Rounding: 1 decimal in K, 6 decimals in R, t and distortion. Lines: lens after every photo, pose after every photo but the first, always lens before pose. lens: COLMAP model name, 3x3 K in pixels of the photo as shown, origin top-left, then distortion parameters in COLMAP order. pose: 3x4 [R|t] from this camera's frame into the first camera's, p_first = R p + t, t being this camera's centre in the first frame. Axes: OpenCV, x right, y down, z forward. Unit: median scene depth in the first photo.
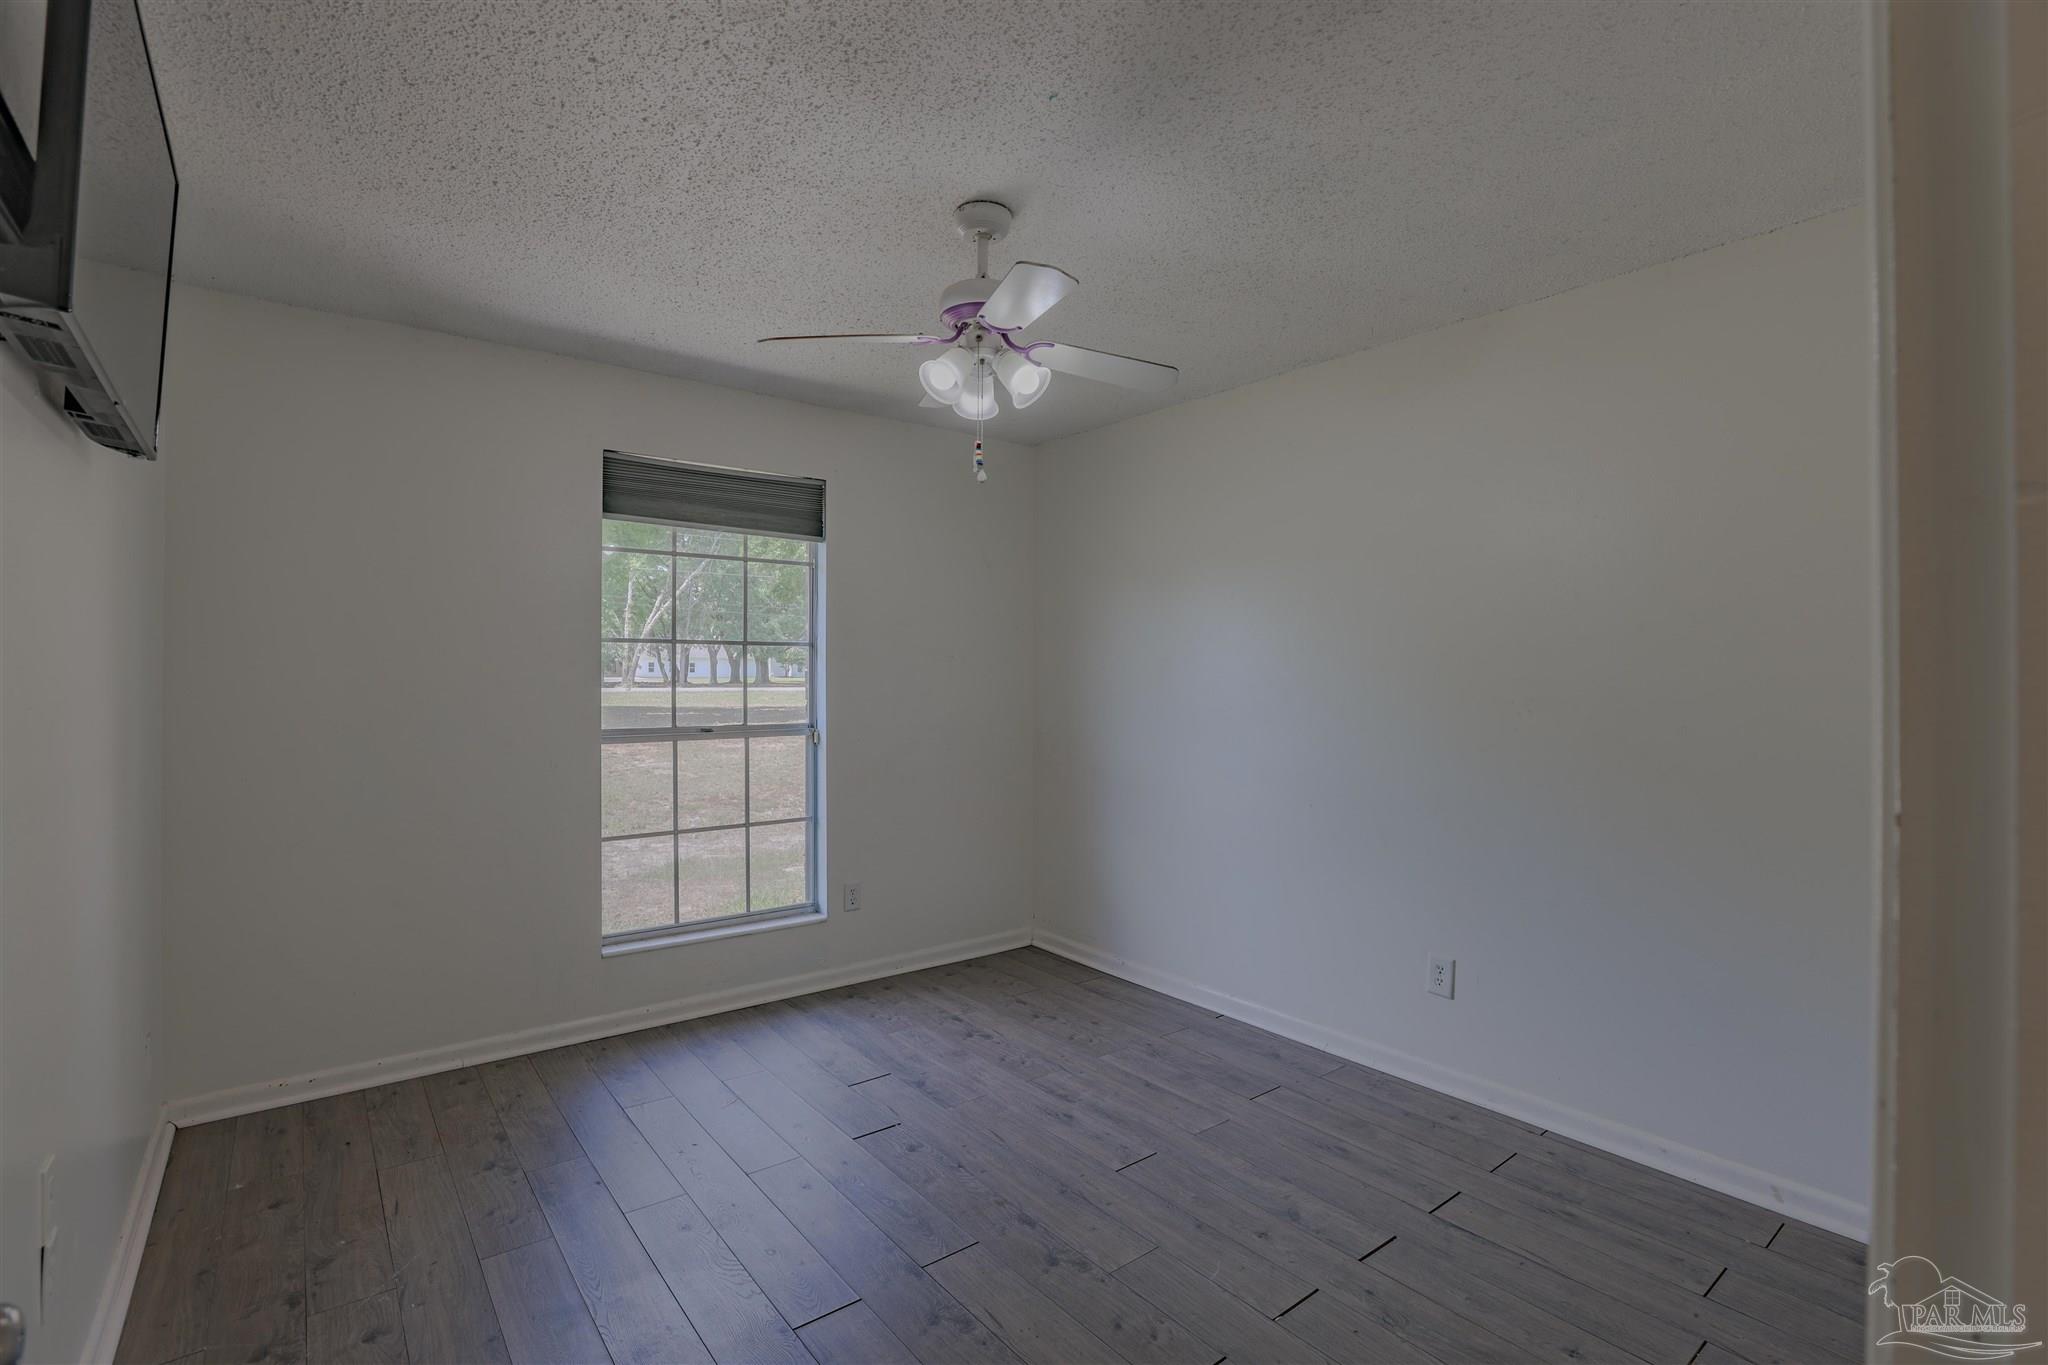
lens RADIAL K [[938.4, 0, 1016.8], [0, 938.4, 679.4], [0, 0, 1]] dist [-0.048446, 0.014955]
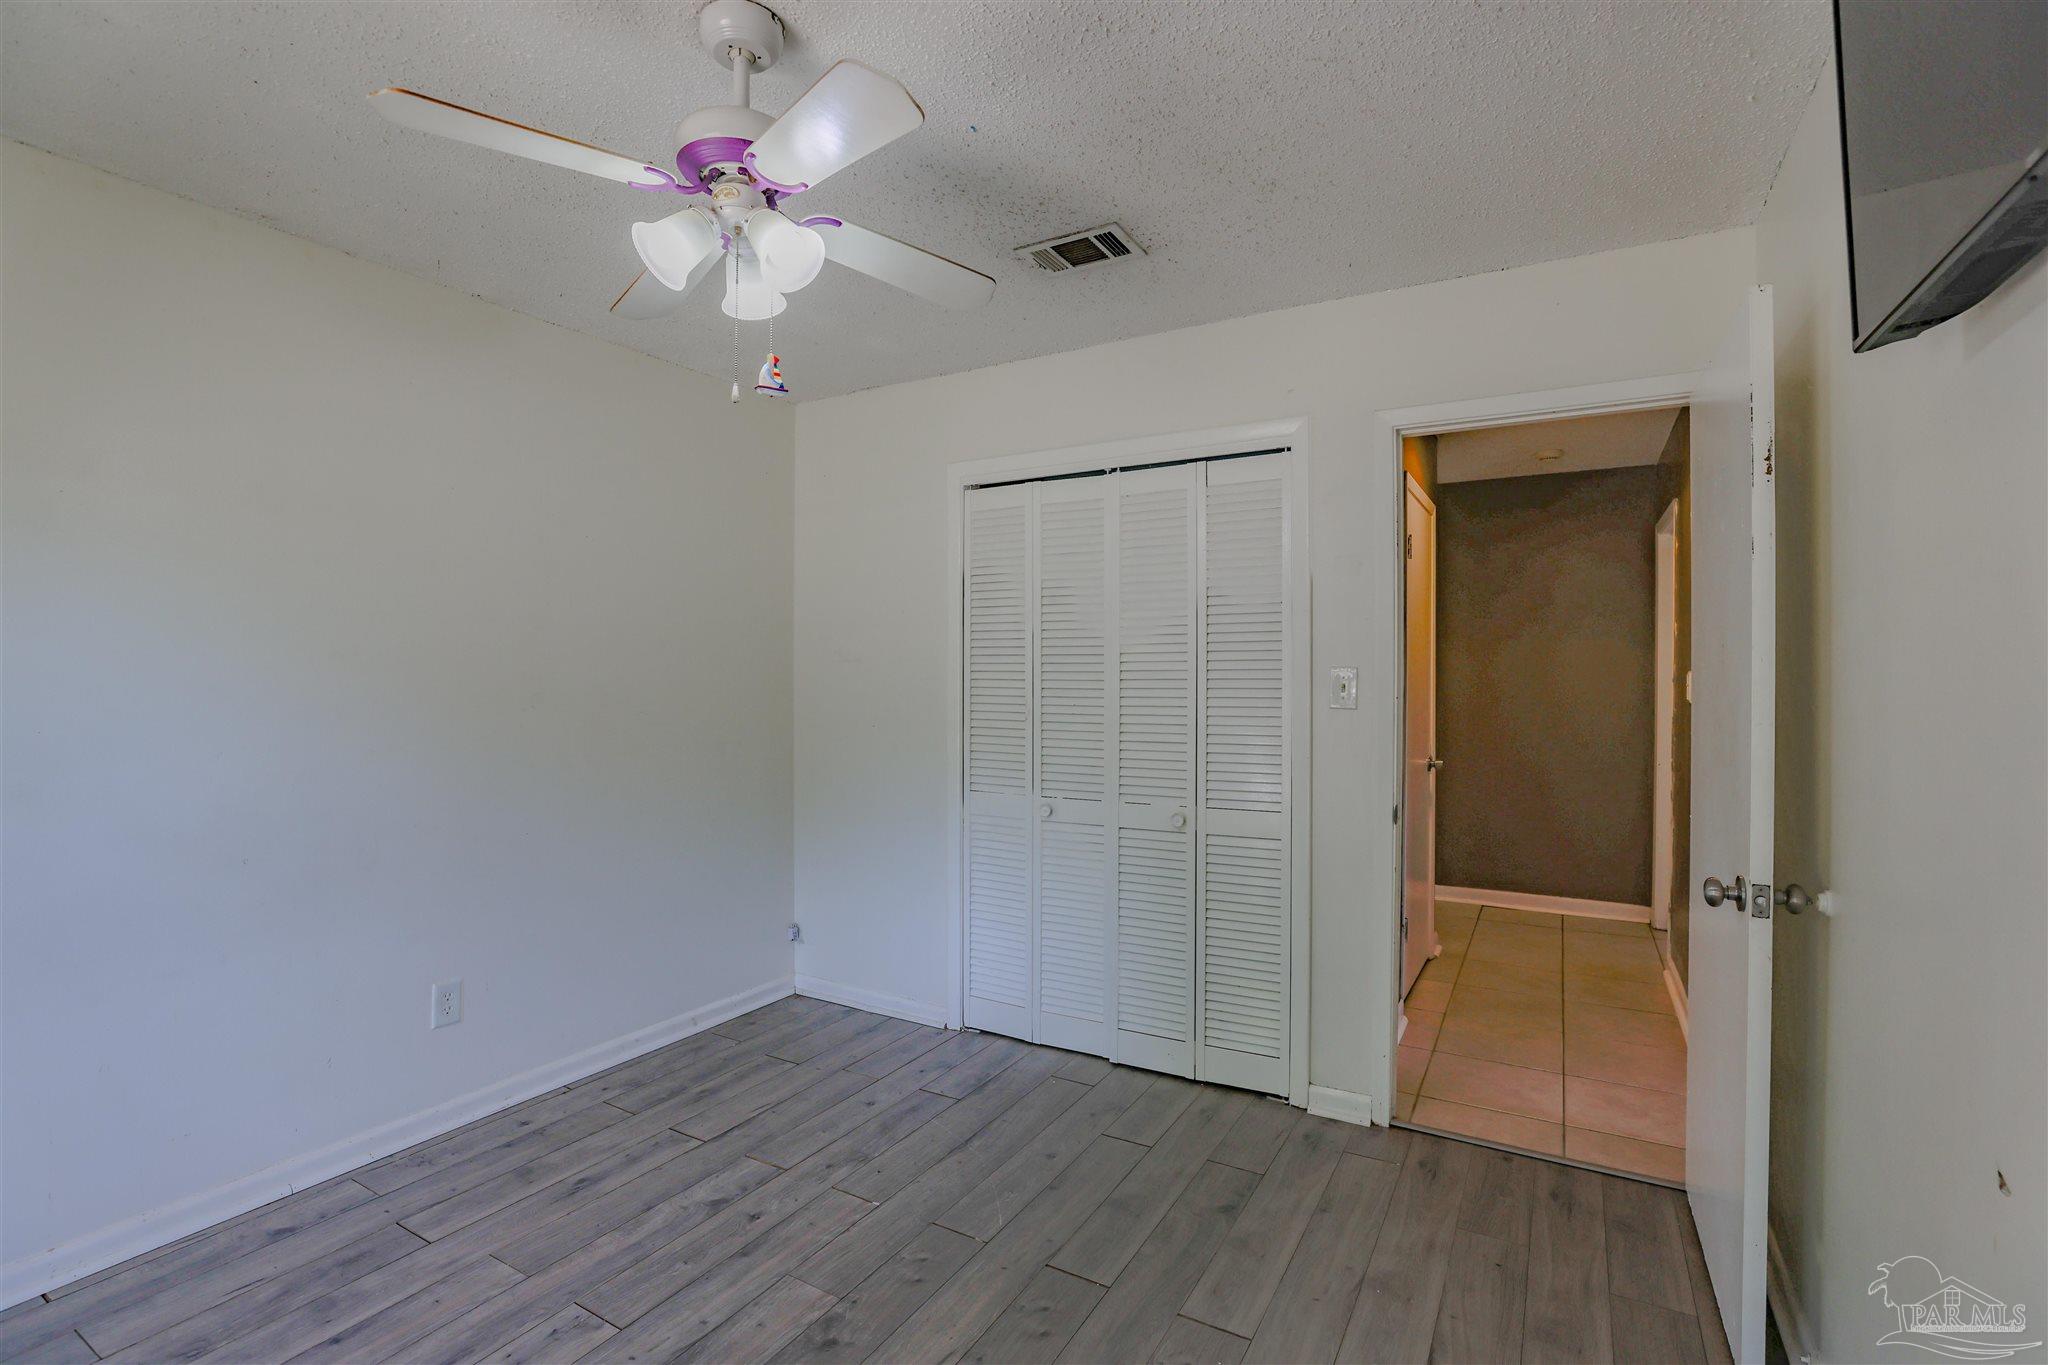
lens RADIAL K [[938.4, 0, 1016.8], [0, 938.4, 679.4], [0, 0, 1]] dist [-0.048446, 0.014955]
pose [[-0.369859, -0.009182, 0.929042, -0.712387], [-0.002450, 0.999957, 0.008908, -0.011481], [-0.929085, 0.001018, -0.369866, 0.984710]]
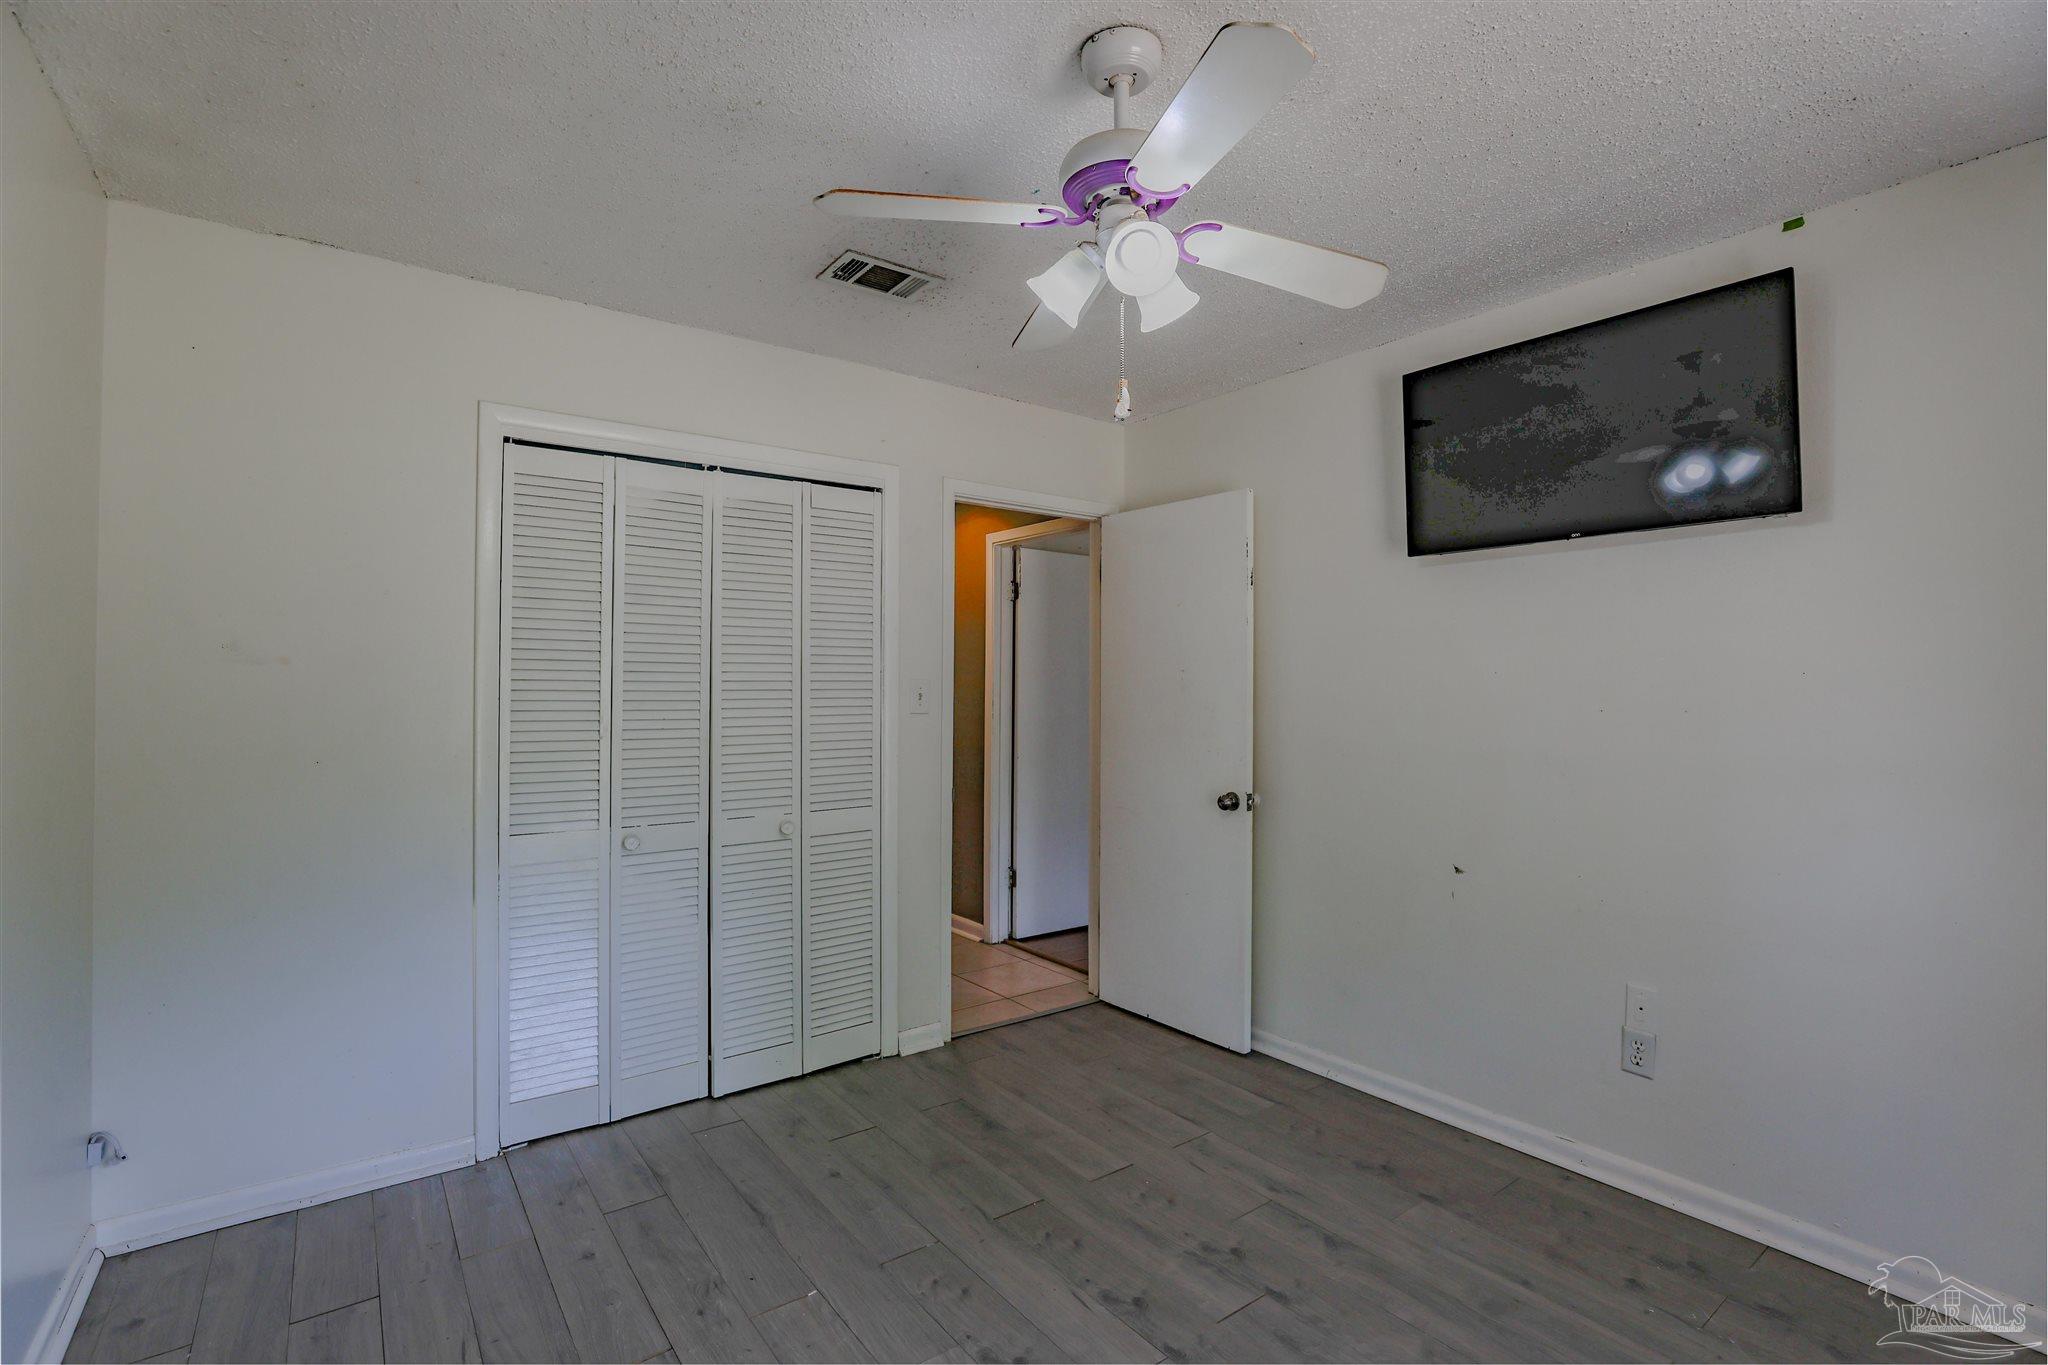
lens RADIAL K [[938.4, 0, 1016.8], [0, 938.4, 679.4], [0, 0, 1]] dist [-0.048446, 0.014955]
pose [[-0.999783, -0.004140, 0.020413, 0.022818], [-0.004323, 0.999951, -0.008921, -0.004461], [-0.020375, -0.009008, -0.999752, 1.589213]]
